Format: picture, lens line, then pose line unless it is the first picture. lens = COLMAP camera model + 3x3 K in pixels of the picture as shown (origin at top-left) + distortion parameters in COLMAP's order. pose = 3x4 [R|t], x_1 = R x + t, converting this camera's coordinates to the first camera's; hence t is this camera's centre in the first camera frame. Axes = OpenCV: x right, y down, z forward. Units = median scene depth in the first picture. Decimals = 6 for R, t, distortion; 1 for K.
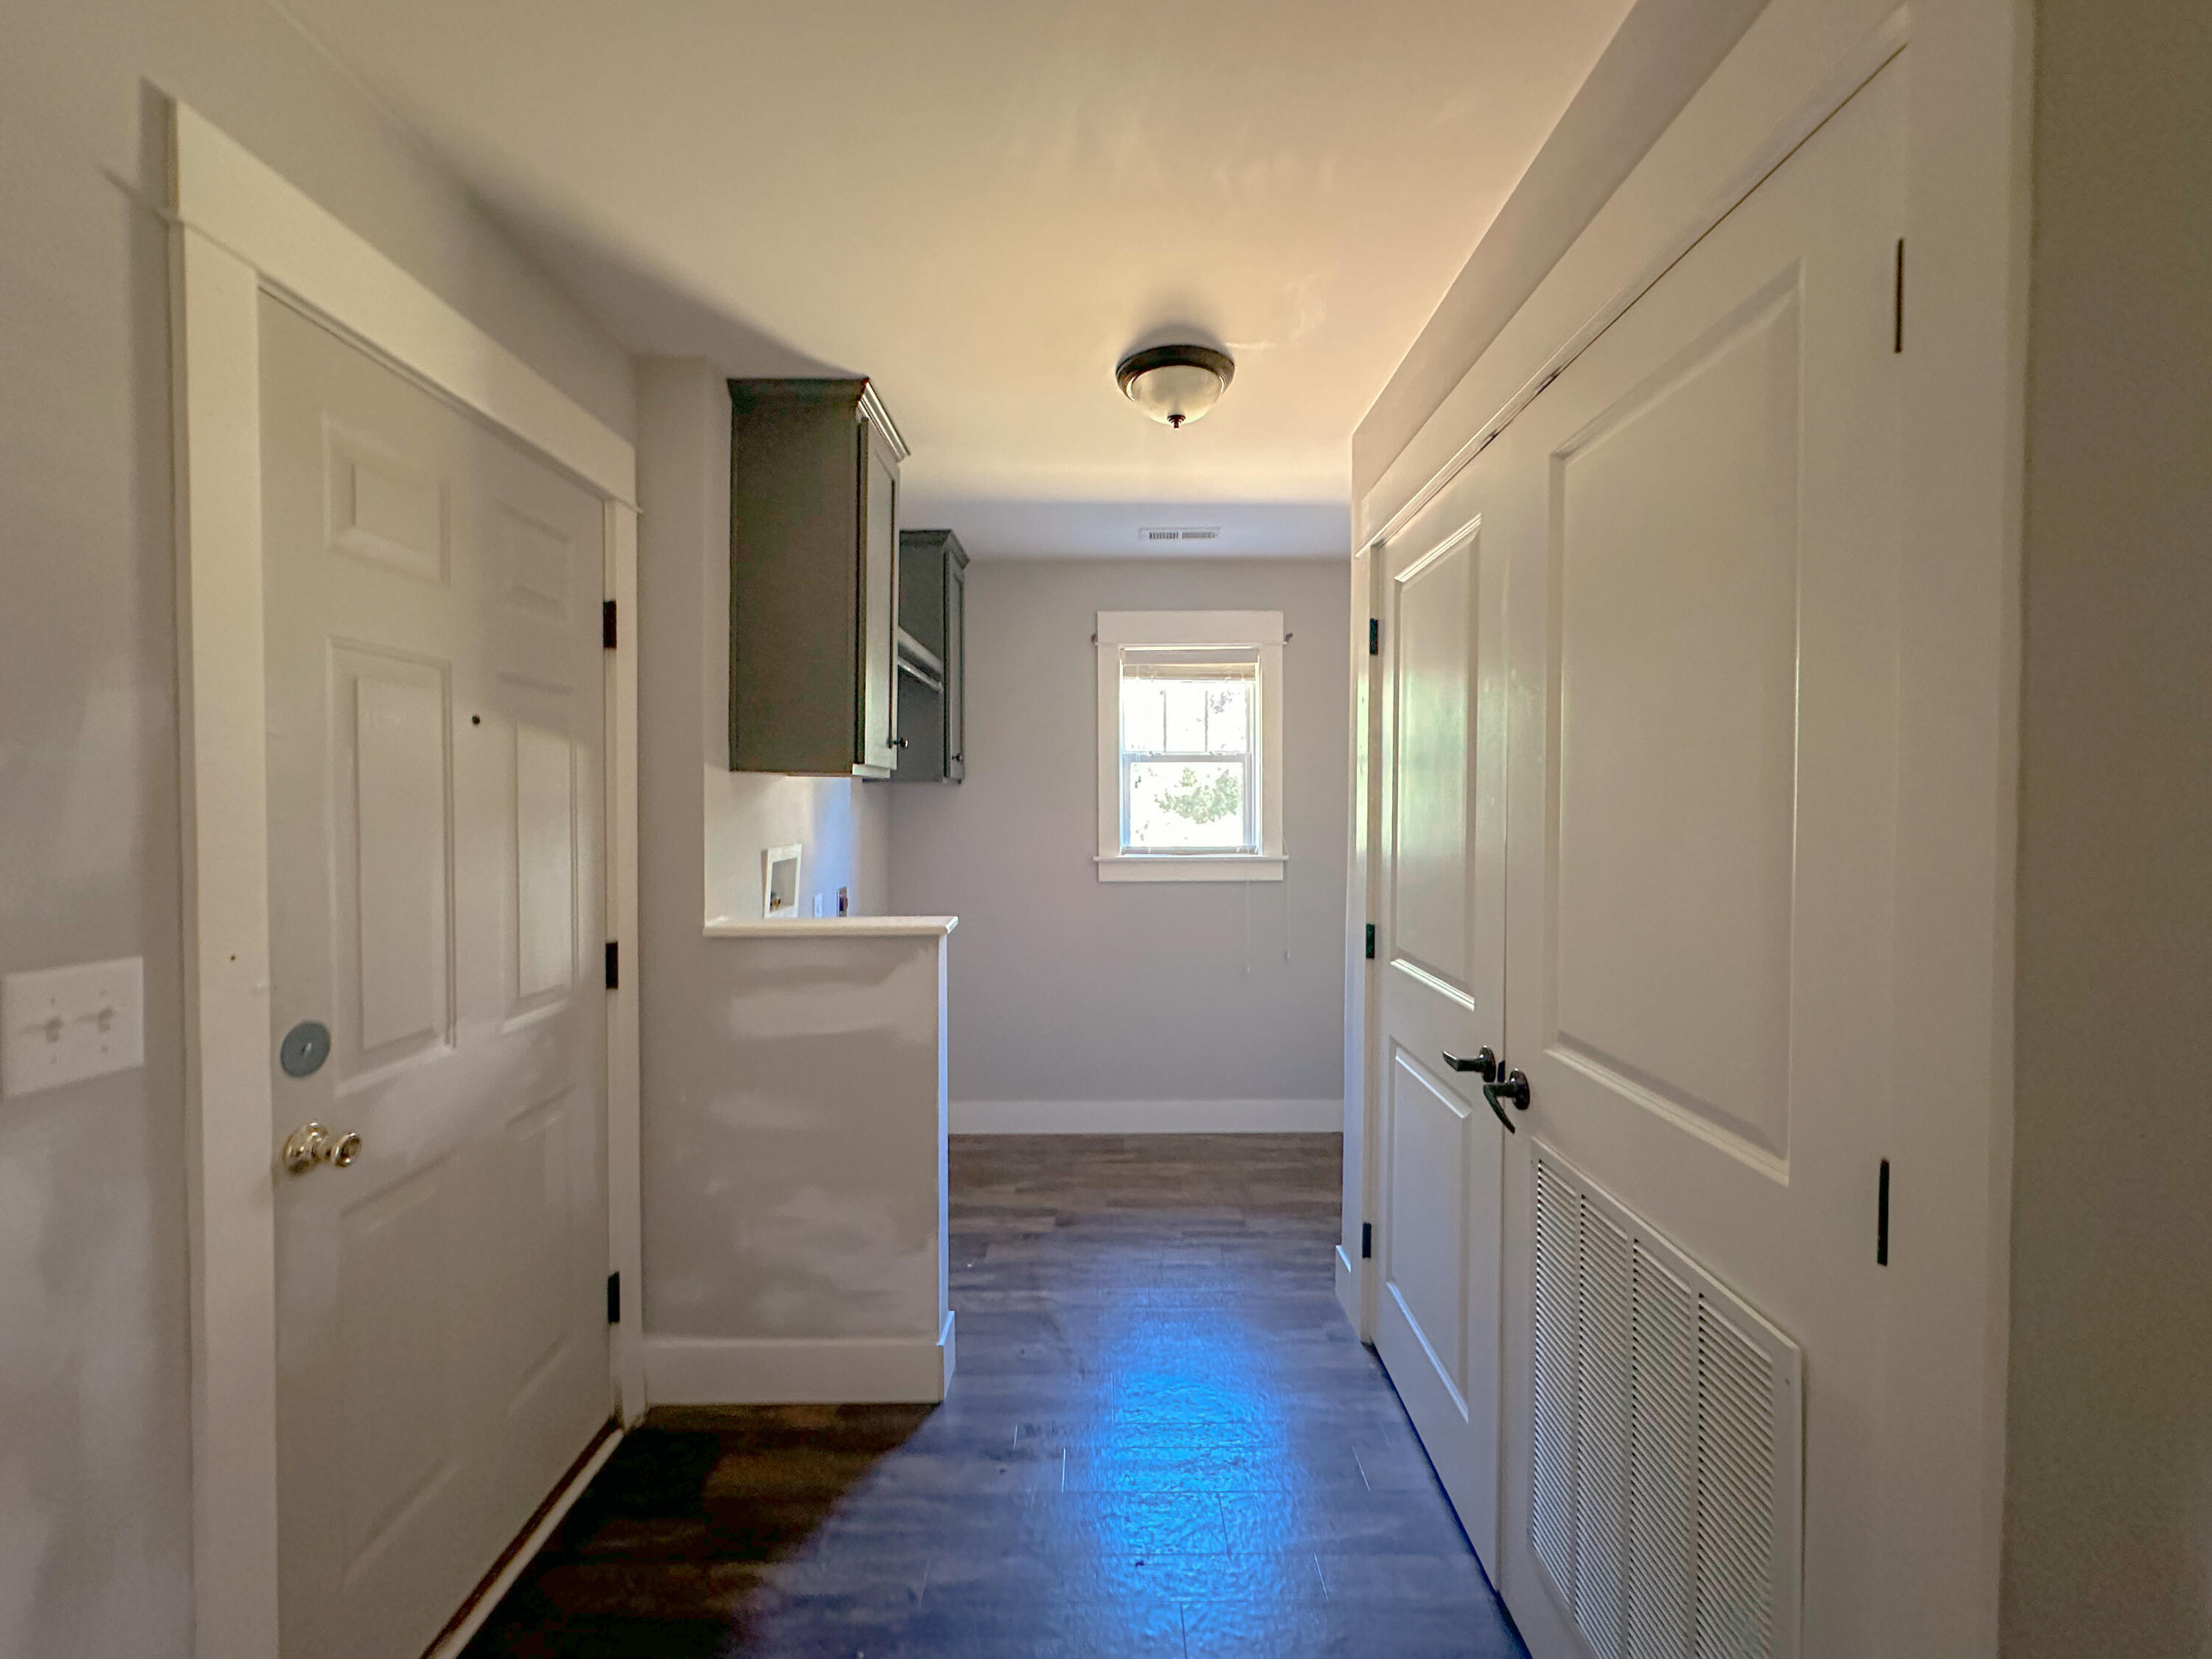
lens RADIAL K [[894.1, 0, 1106.0], [0, 894.1, 829.5], [0, 0, 1]] dist [-0.001218, 0.000174]
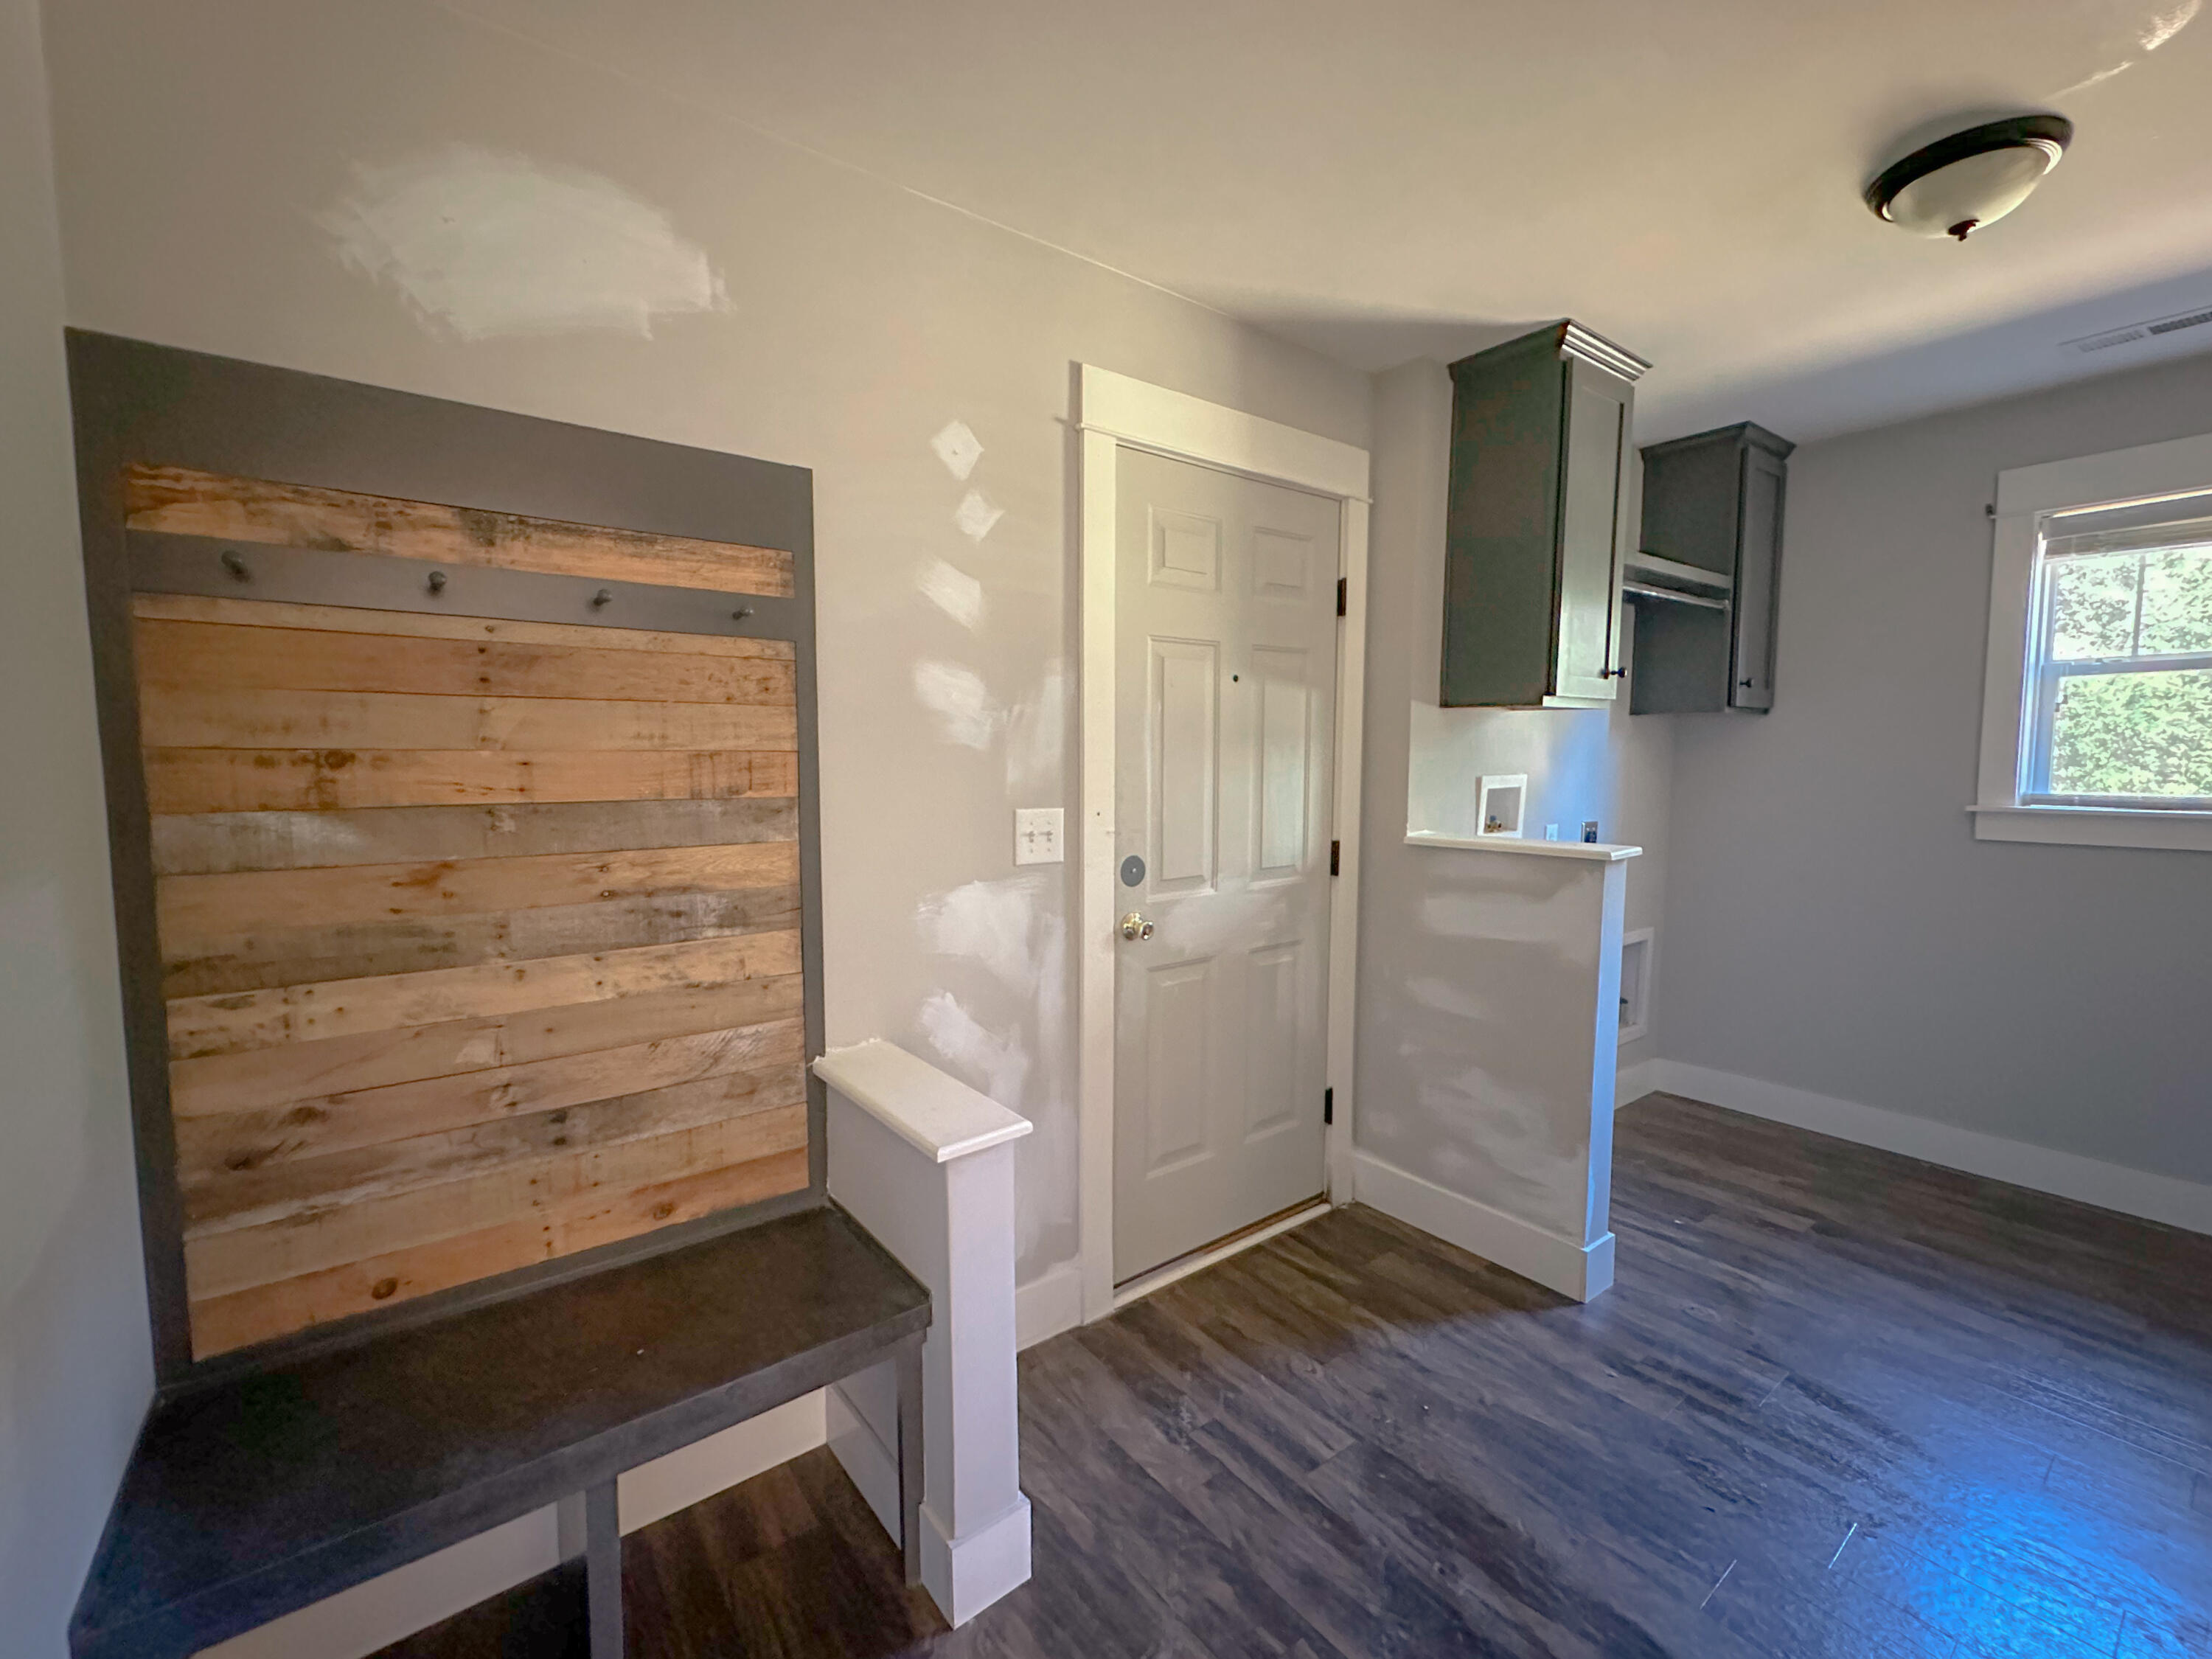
lens RADIAL K [[913.7, 0, 1106.0], [0, 913.7, 829.5], [0, 0, 1]] dist [0.000934, 0.000063]
pose [[0.608914, 0.067933, -0.790322, 0.287629], [-0.020565, 0.997343, 0.069883, 0.020657], [0.792970, -0.026299, 0.608693, -0.085503]]
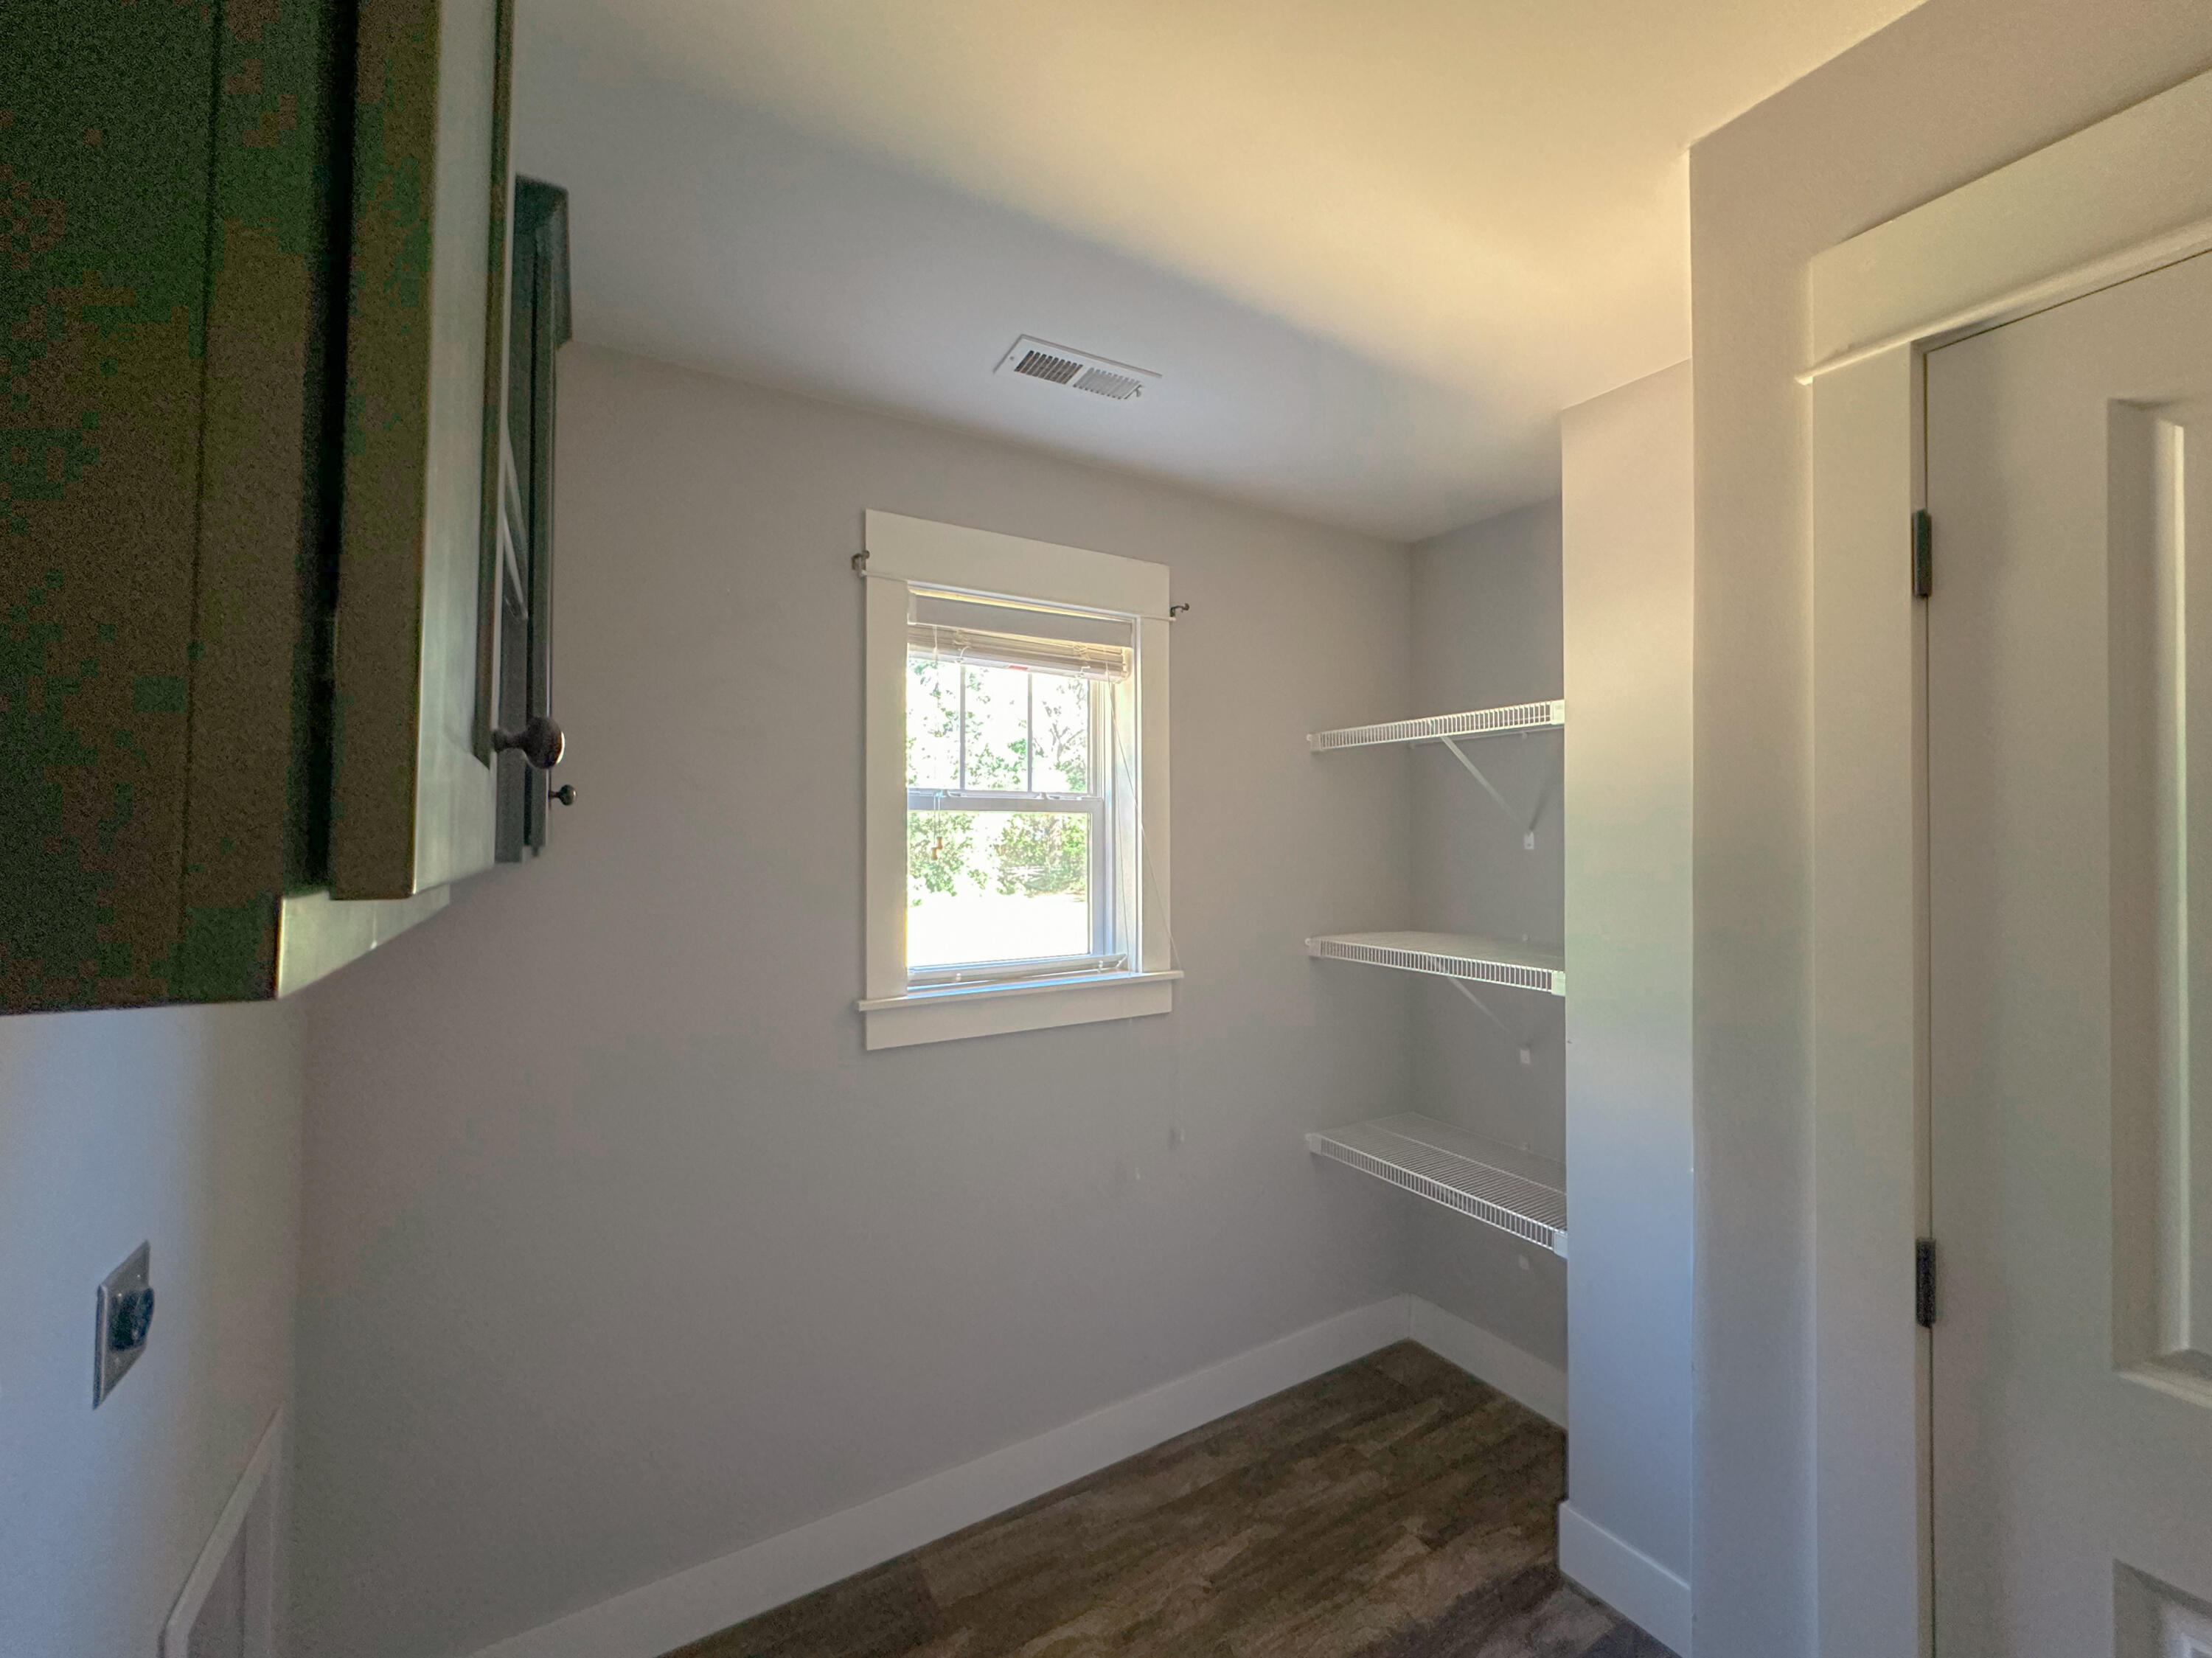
lens RADIAL K [[913.7, 0, 1106.0], [0, 913.7, 829.0], [0, 0, 1]] dist [0.000934, 0.000063]
pose [[0.865504, 0.007134, 0.500850, -0.270944], [0.013342, 0.999216, -0.037288, -0.081370], [-0.500723, 0.038955, 0.864730, 0.915837]]
